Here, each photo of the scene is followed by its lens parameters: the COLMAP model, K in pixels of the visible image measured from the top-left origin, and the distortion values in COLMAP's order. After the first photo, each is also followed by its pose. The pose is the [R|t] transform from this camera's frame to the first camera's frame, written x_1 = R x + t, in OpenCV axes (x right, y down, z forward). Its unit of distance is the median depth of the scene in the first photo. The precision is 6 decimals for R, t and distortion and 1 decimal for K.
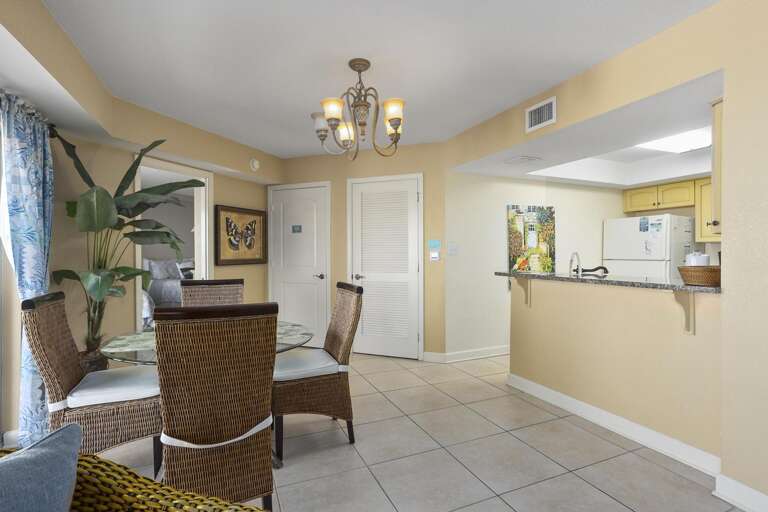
lens RADIAL K [[373.7, 0, 384.3], [0, 373.7, 253.9], [0, 0, 1]] dist [-0.024041, 0.001891]
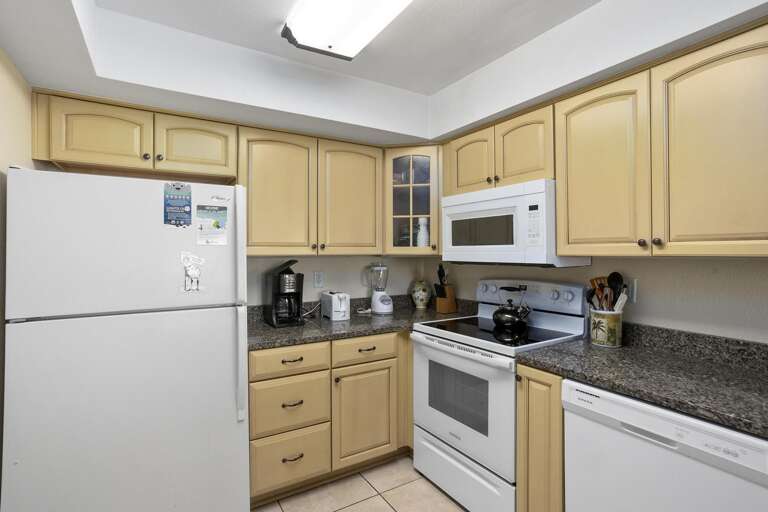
lens RADIAL K [[373.7, 0, 385.0], [0, 373.7, 255.5], [0, 0, 1]] dist [-0.024041, 0.001891]
pose [[-0.148053, 0.002435, 0.988976, 0.332715], [0.008468, 0.999963, -0.001194, -0.030594], [-0.988943, 0.008197, -0.148069, 0.859055]]
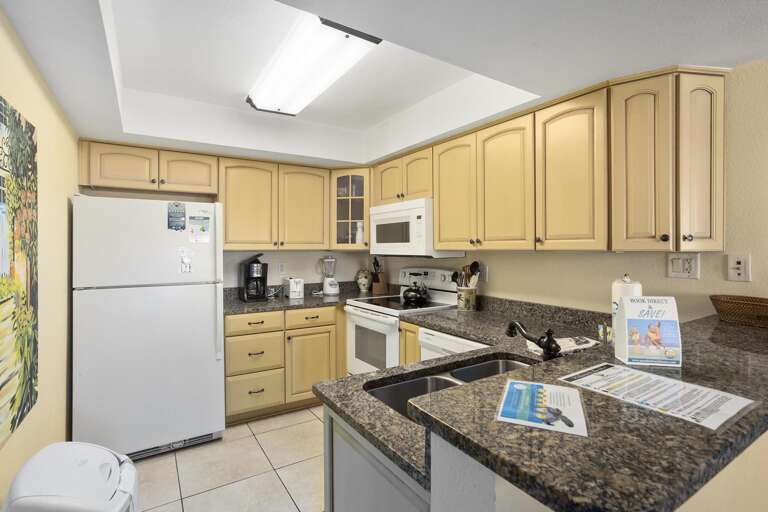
lens RADIAL K [[373.7, 0, 383.3], [0, 373.7, 252.4], [0, 0, 1]] dist [-0.024041, 0.001891]
pose [[-0.164434, 0.001475, 0.986387, 0.135322], [0.007609, 0.999971, -0.000227, -0.026340], [-0.986359, 0.007468, -0.164441, 0.796019]]
